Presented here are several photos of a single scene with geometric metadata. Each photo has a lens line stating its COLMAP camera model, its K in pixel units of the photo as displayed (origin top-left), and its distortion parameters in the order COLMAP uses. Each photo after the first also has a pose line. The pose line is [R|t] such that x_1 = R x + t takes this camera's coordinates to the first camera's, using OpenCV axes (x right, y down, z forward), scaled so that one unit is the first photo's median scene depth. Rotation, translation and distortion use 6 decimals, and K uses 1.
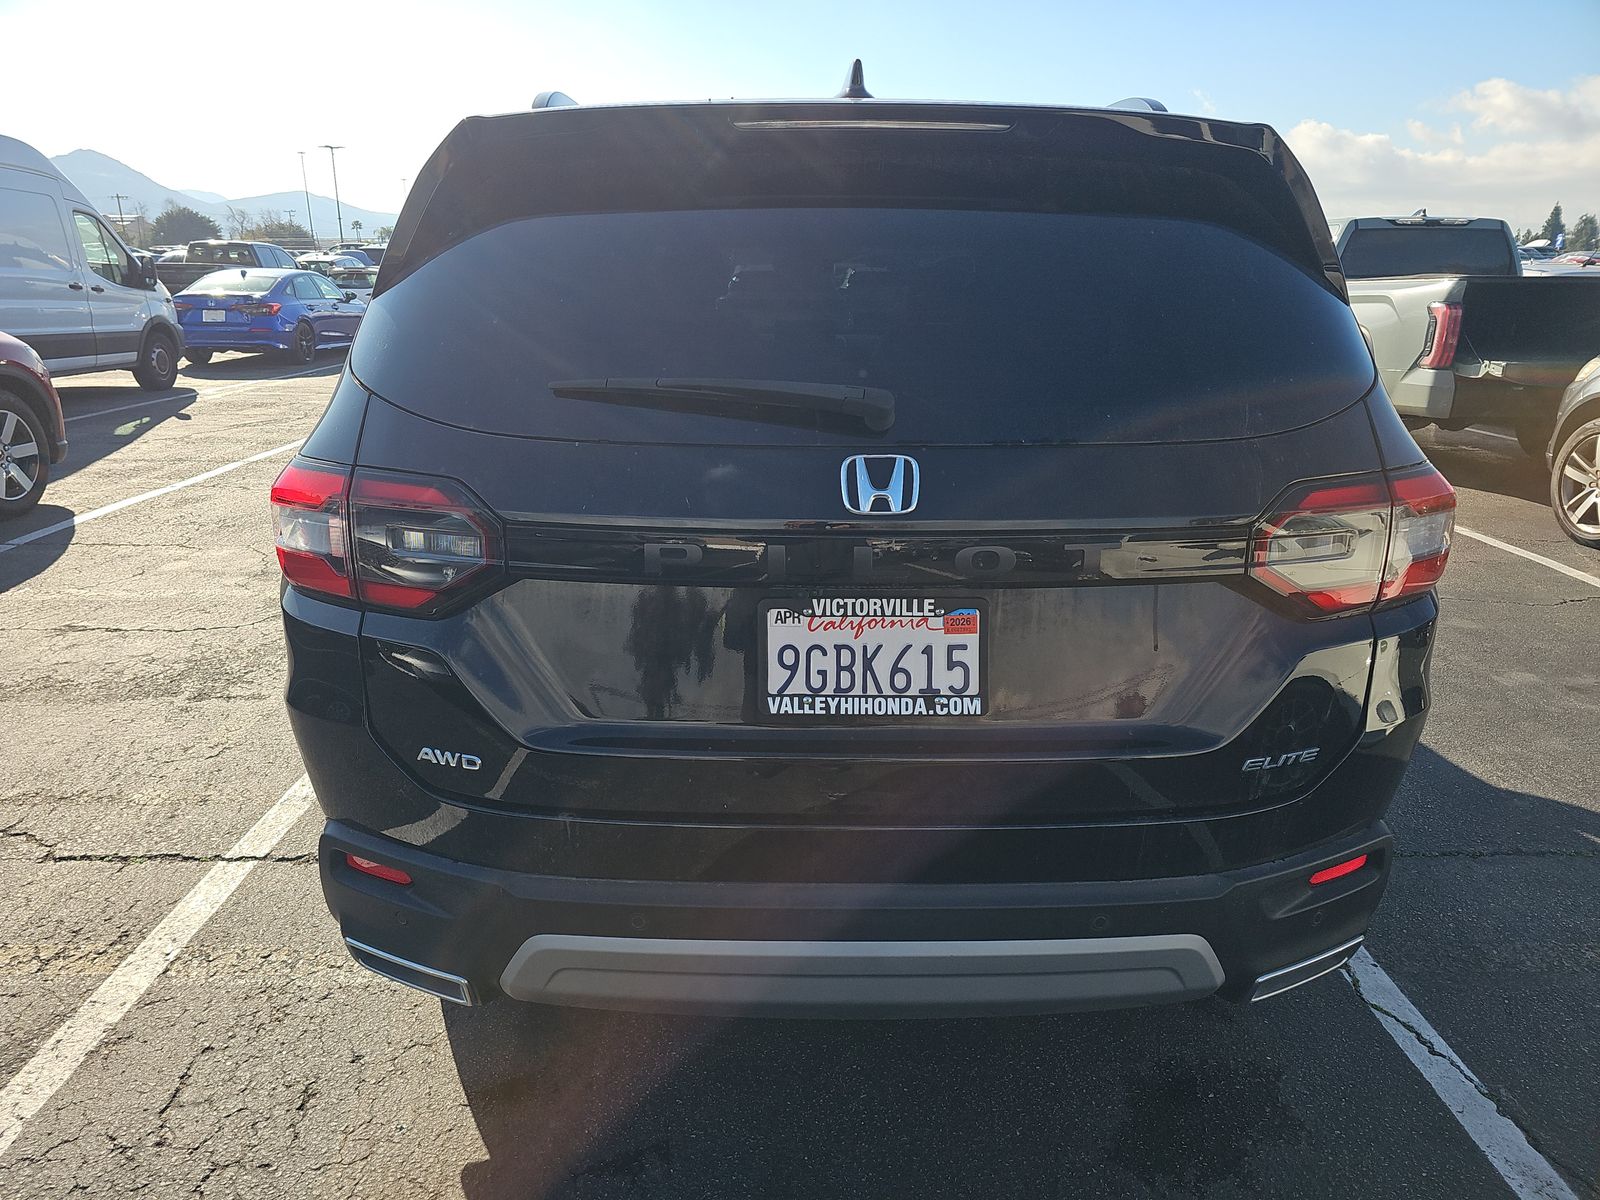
lens RADIAL K [[1060.0, 0, 785.8], [0, 1060.0, 597.7], [0, 0, 1]] dist [0.038629, -0.039635]
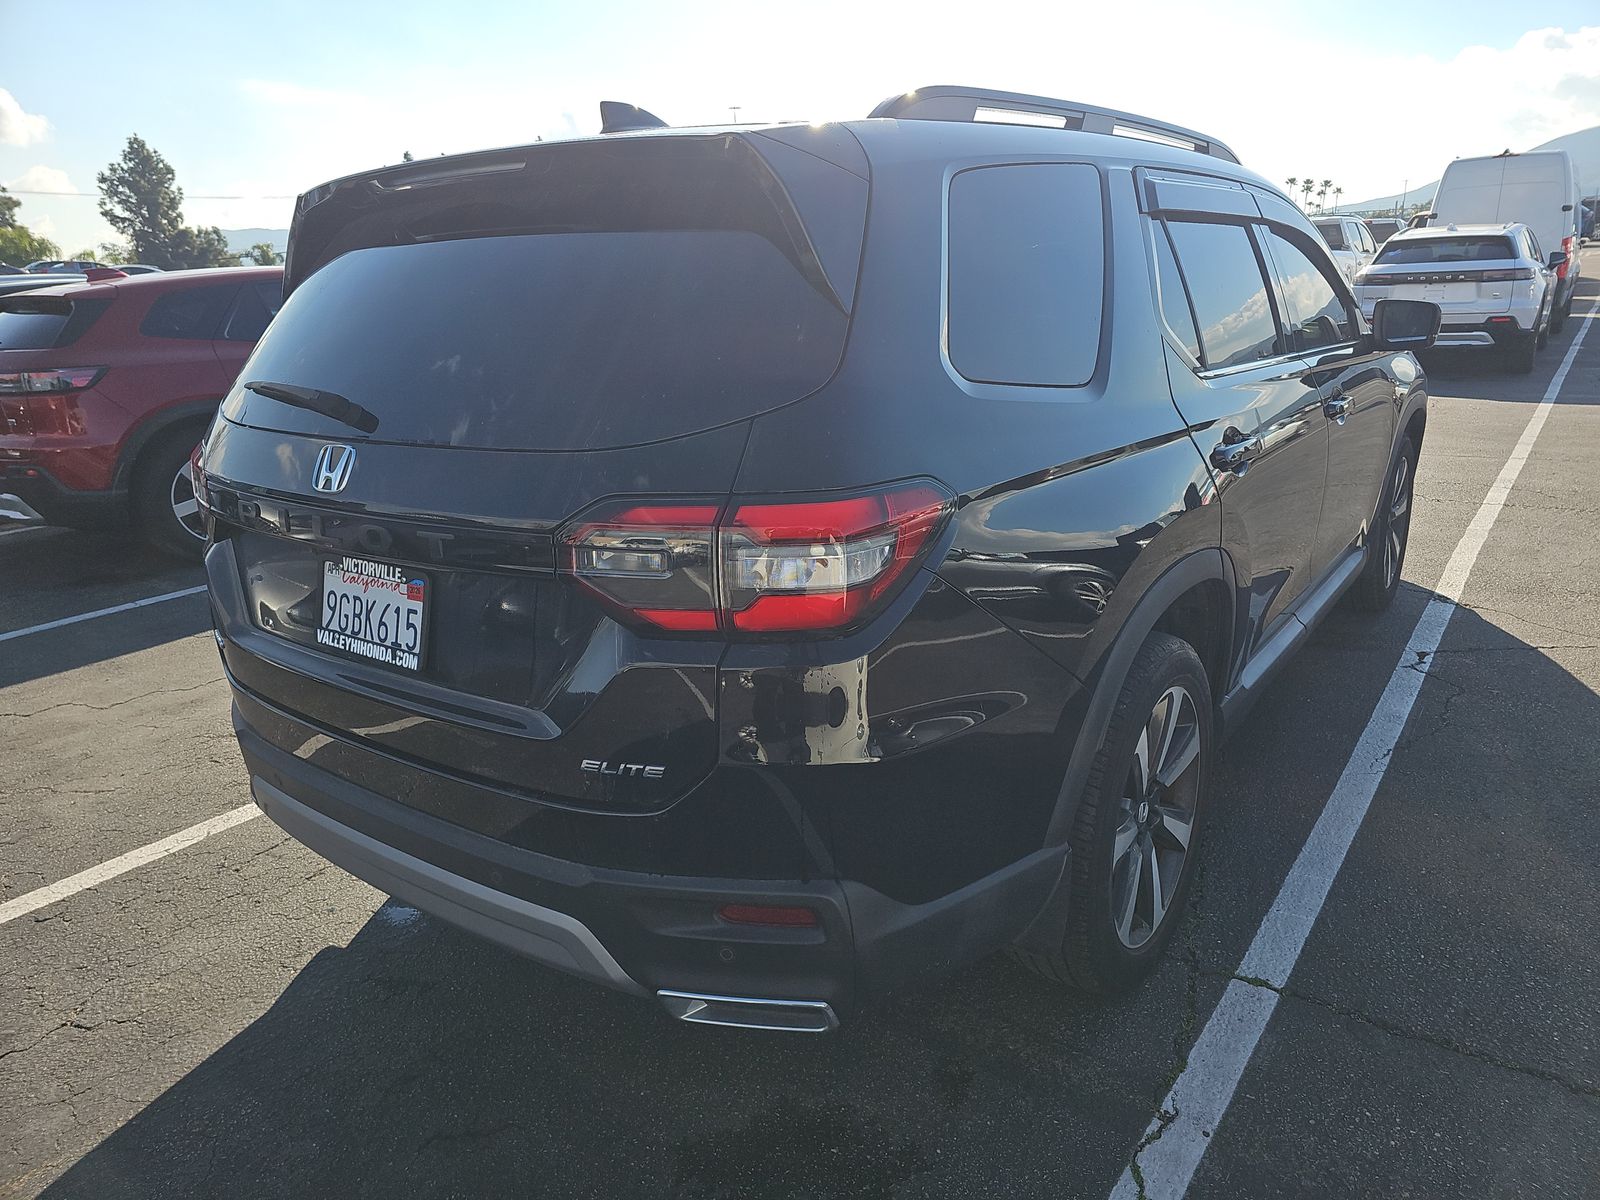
lens RADIAL K [[1060.0, 0, 797.8], [0, 1060.0, 599.6], [0, 0, 1]] dist [0.038629, -0.039635]
pose [[0.816528, 0.137208, -0.560763, 1.177448], [-0.133368, 0.989903, 0.048013, -0.080947], [0.561689, 0.035584, 0.826583, 0.256362]]
